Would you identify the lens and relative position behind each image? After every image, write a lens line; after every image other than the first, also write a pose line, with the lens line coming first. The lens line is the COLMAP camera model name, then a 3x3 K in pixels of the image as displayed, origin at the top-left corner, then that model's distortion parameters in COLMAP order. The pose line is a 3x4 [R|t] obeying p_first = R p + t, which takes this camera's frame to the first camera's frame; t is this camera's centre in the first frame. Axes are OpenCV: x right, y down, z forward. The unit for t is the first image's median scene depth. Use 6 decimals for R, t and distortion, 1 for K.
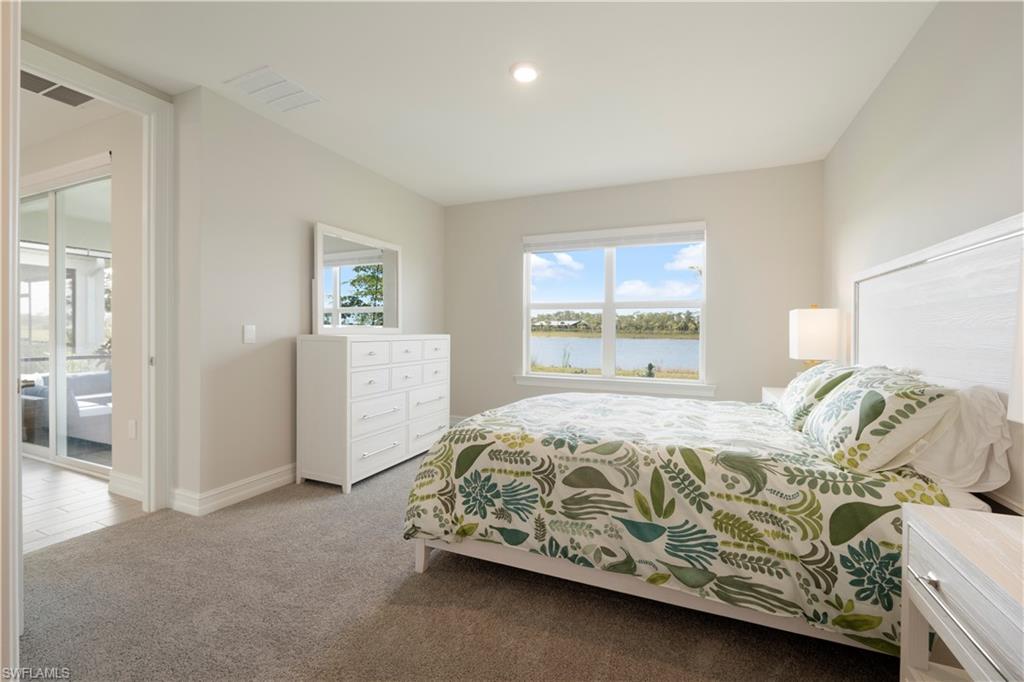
lens RADIAL K [[430.7, 0, 512.0], [0, 430.7, 332.8], [0, 0, 1]] dist [-0.017028, 0.000286]
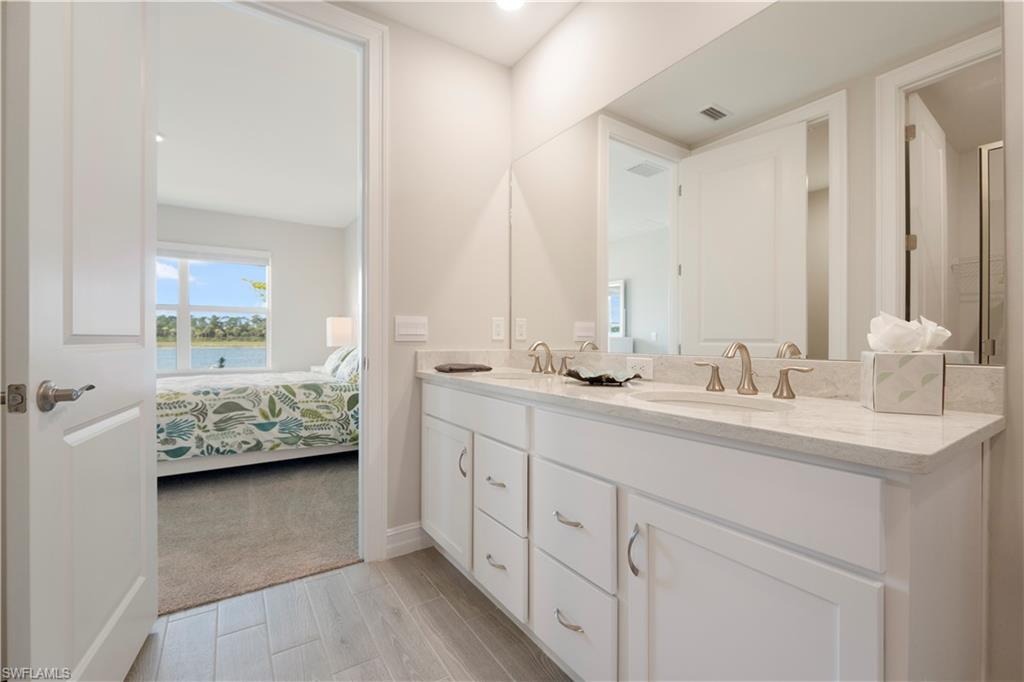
lens RADIAL K [[430.7, 0, 512.0], [0, 430.7, 332.8], [0, 0, 1]] dist [-0.017028, 0.000286]
pose [[0.537311, 0.007546, 0.843350, -0.730506], [0.006170, 0.999898, -0.012877, 0.060869], [-0.843361, 0.012122, 0.537210, -0.995984]]
